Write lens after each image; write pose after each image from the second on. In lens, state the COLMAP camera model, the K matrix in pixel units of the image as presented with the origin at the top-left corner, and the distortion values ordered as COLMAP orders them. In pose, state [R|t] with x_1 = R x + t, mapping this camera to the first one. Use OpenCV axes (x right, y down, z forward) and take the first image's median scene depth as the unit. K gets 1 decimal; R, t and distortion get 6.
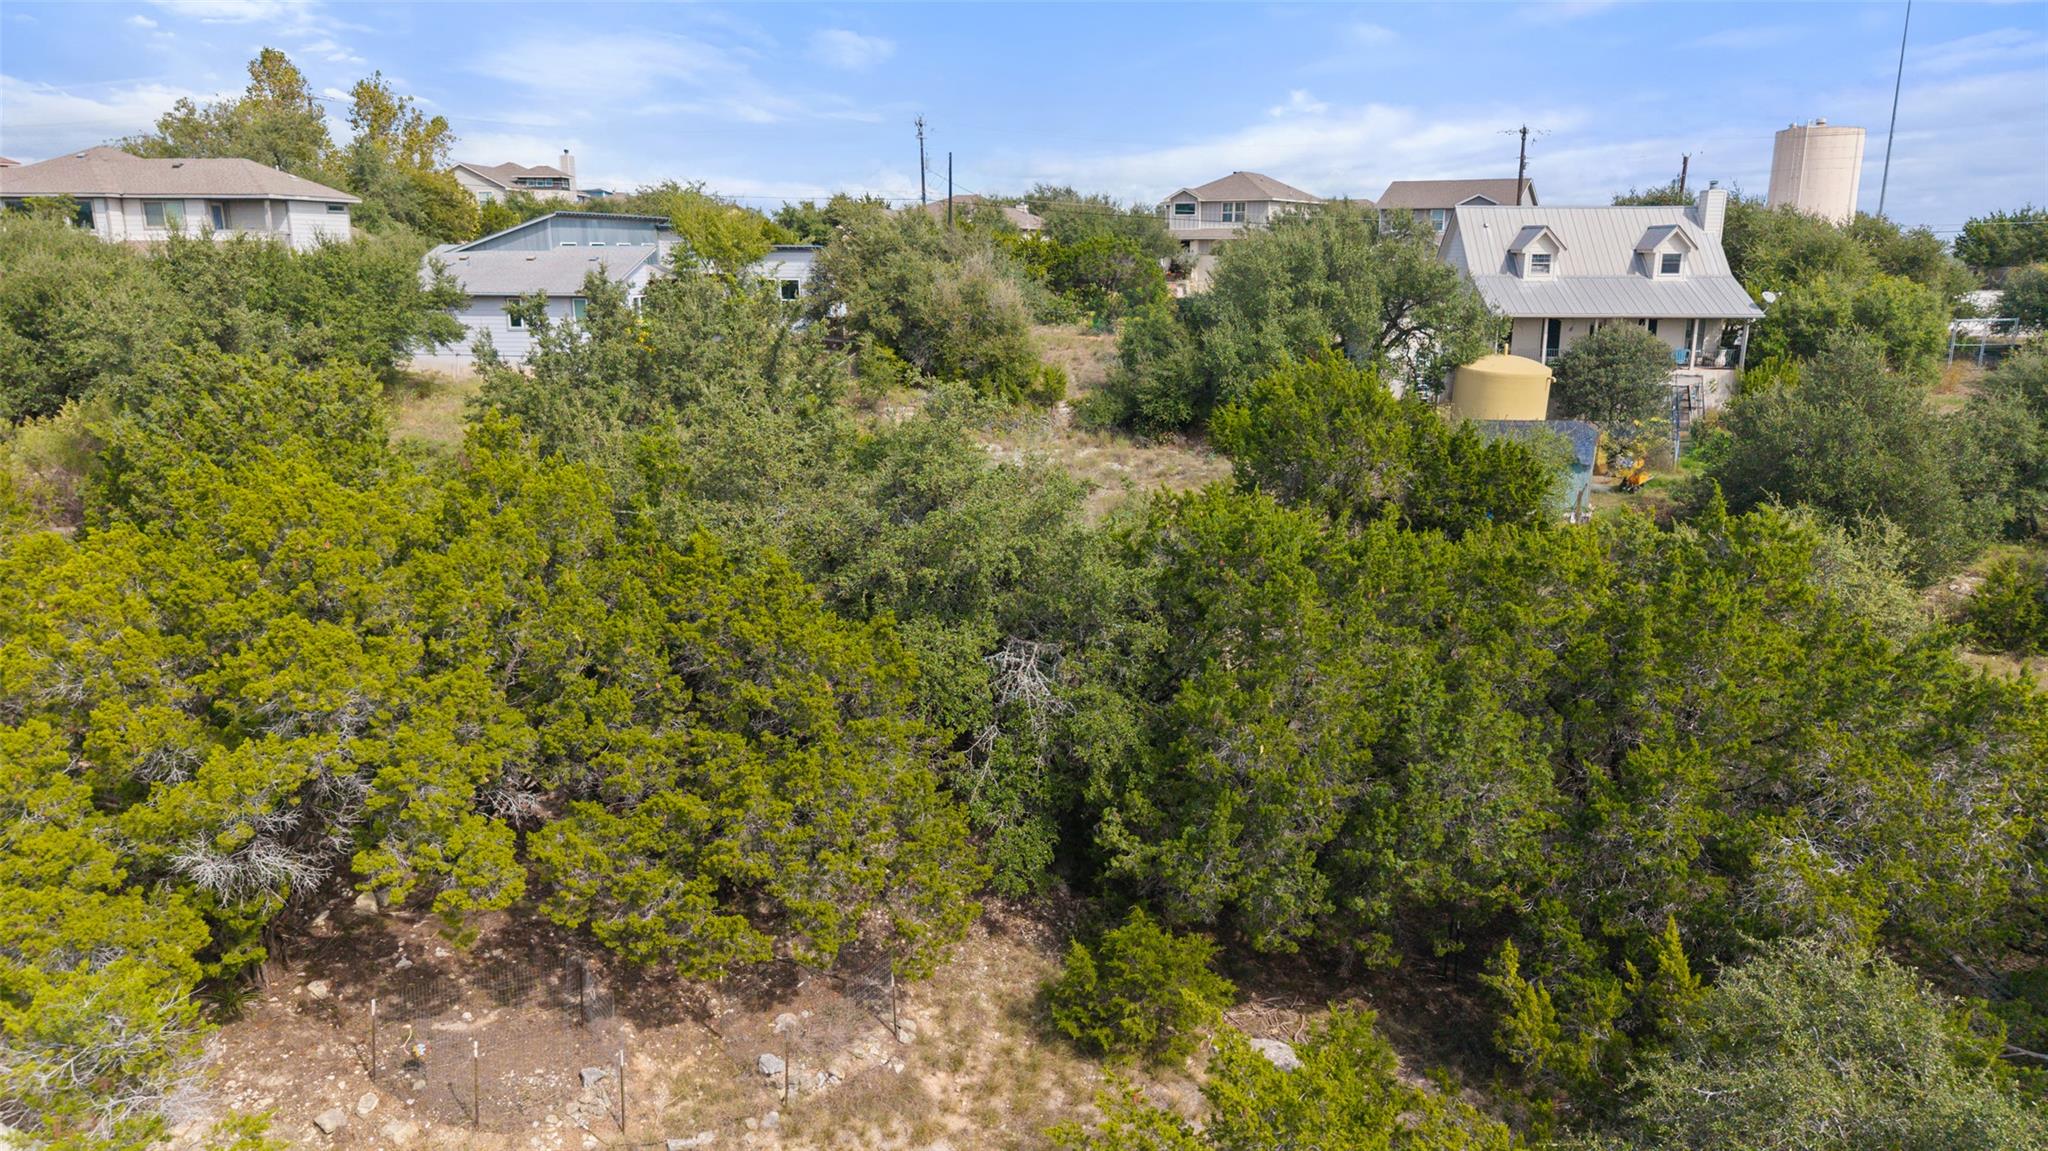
lens RADIAL K [[1399.3, 0, 1024.0], [0, 1399.3, 575.5], [0, 0, 1]] dist [0.008715, -0.029453]
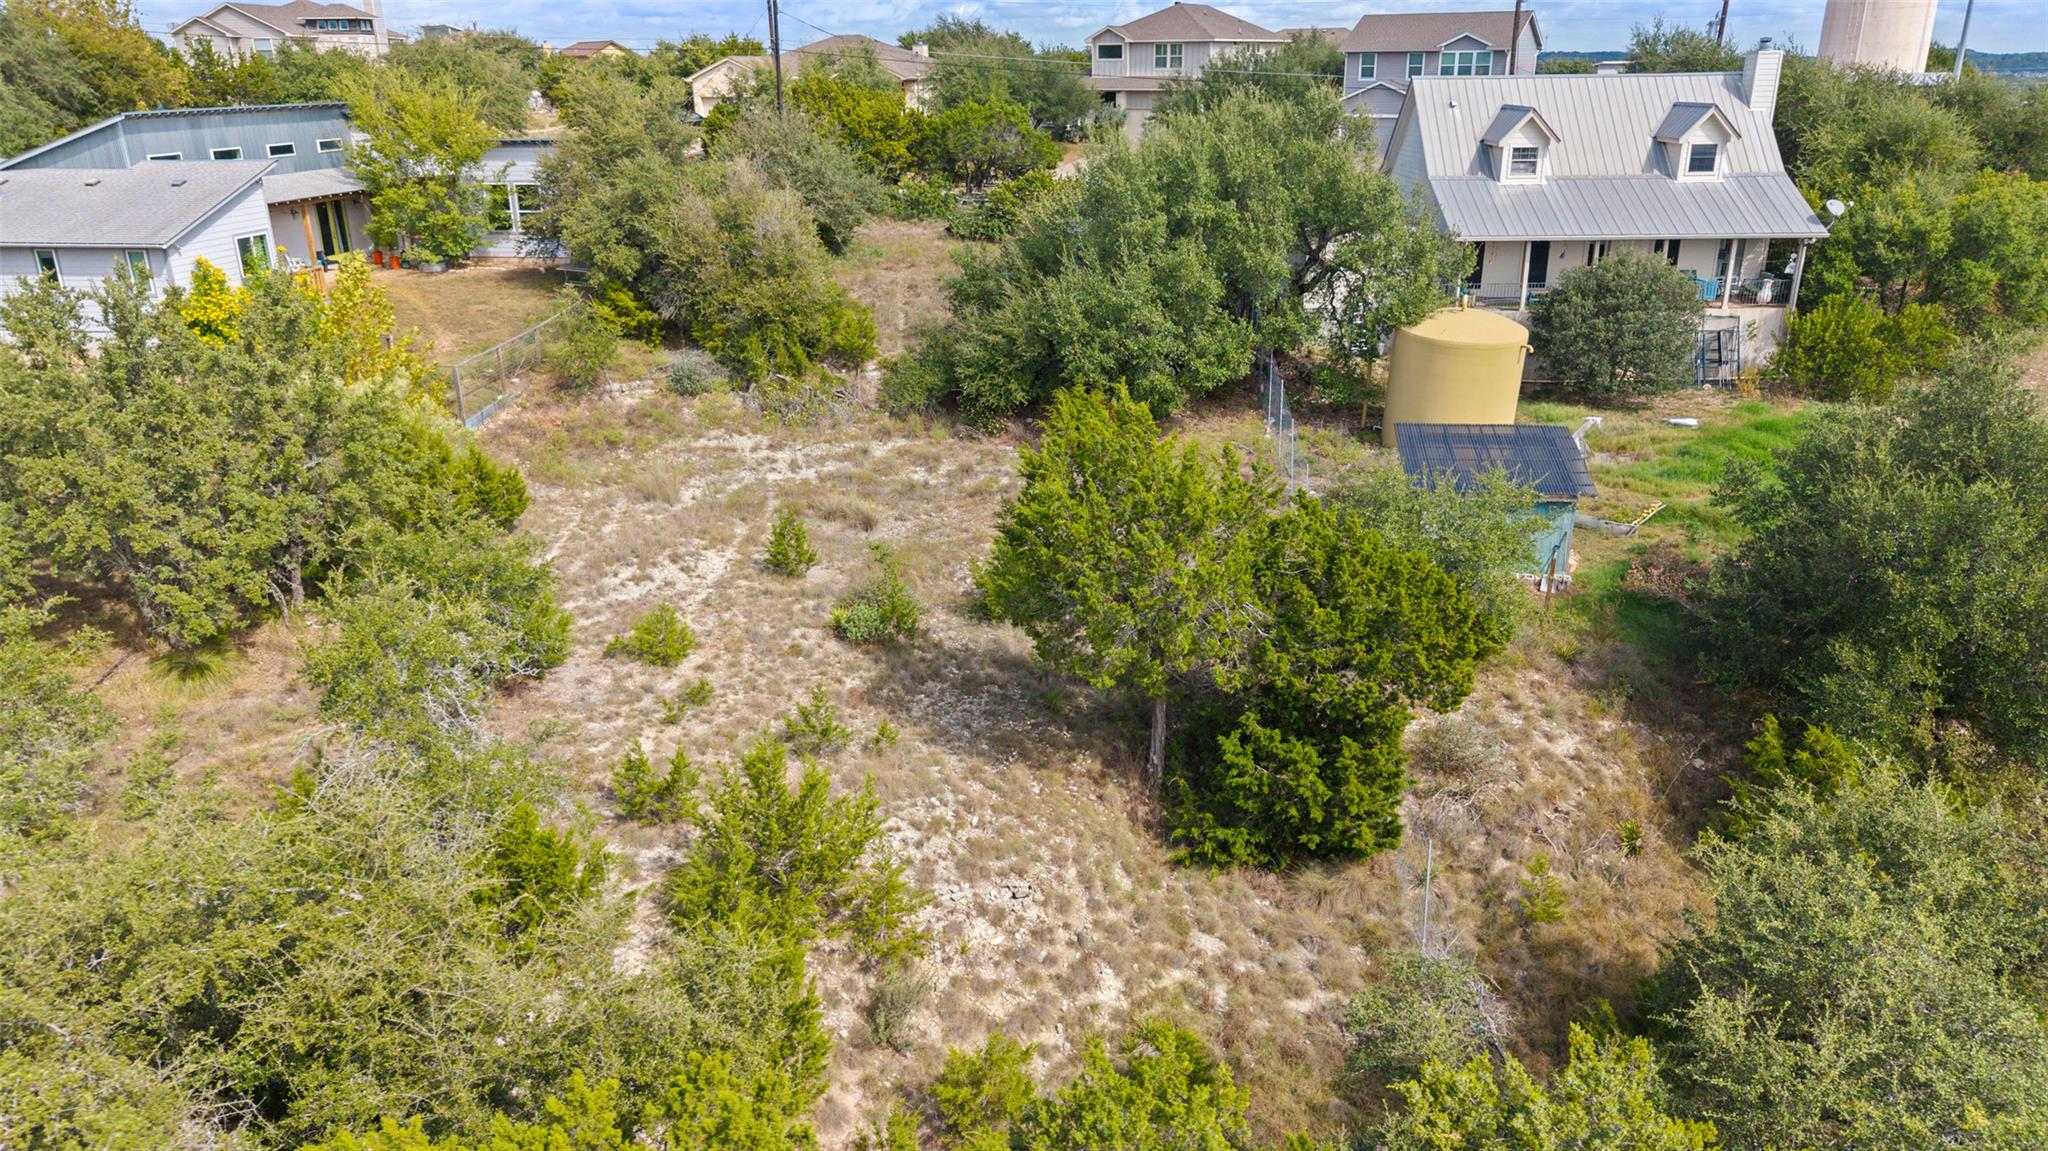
lens RADIAL K [[1445.3, 0, 1024.0], [0, 1445.3, 575.5], [0, 0, 1]] dist [-0.002047, -0.005579]
pose [[0.999927, -0.011774, 0.002591, 0.107705], [0.011407, 0.993574, 0.112612, -0.099357], [-0.003900, -0.112575, 0.993636, 0.237306]]
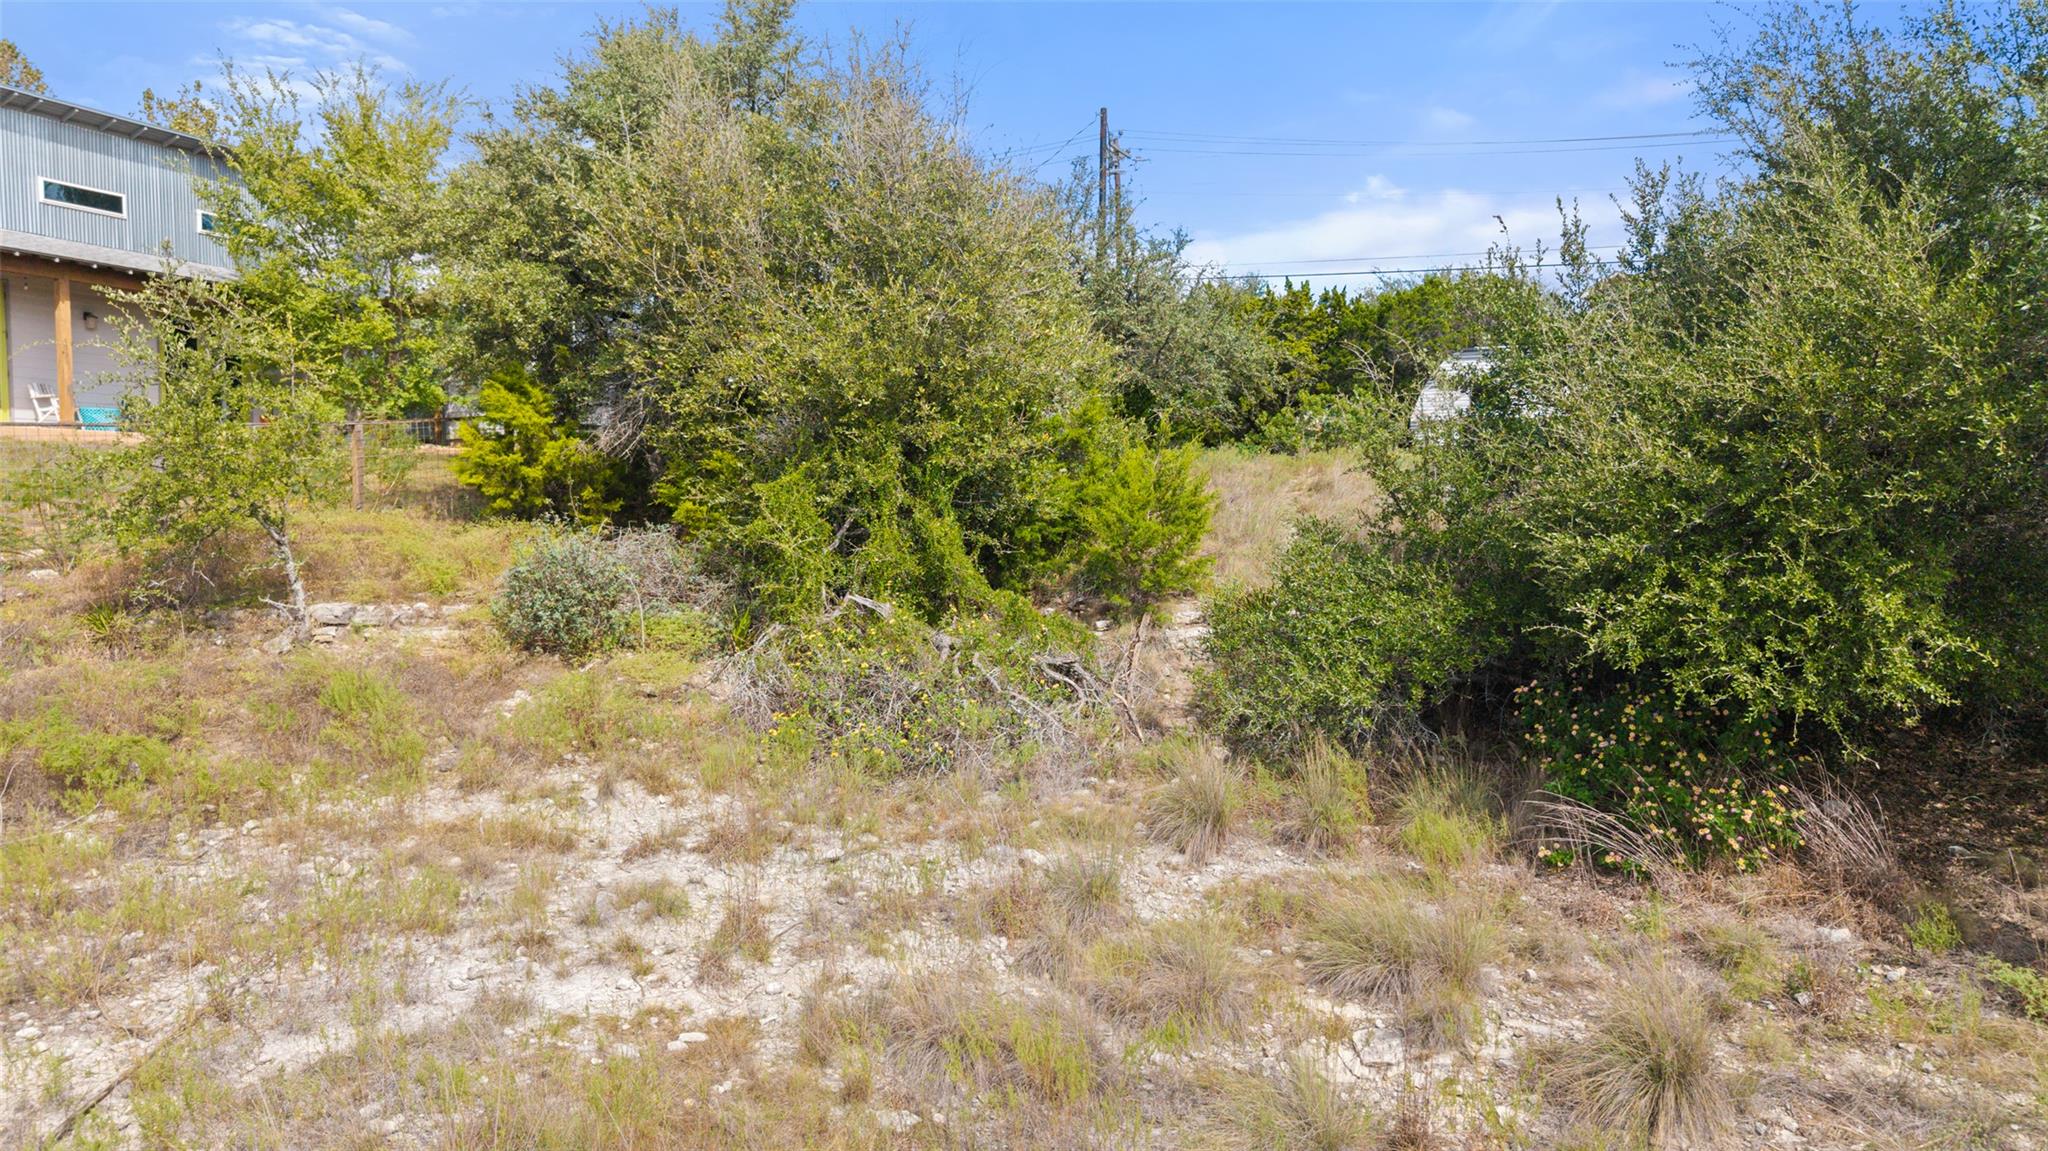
lens RADIAL K [[1445.3, 0, 1024.0], [0, 1445.3, 575.5], [0, 0, 1]] dist [-0.002047, -0.005579]
pose [[0.966810, 0.011099, -0.255255, 0.064286], [-0.055058, 0.984634, -0.165726, -0.088426], [0.249493, 0.174279, 0.952565, 0.784505]]
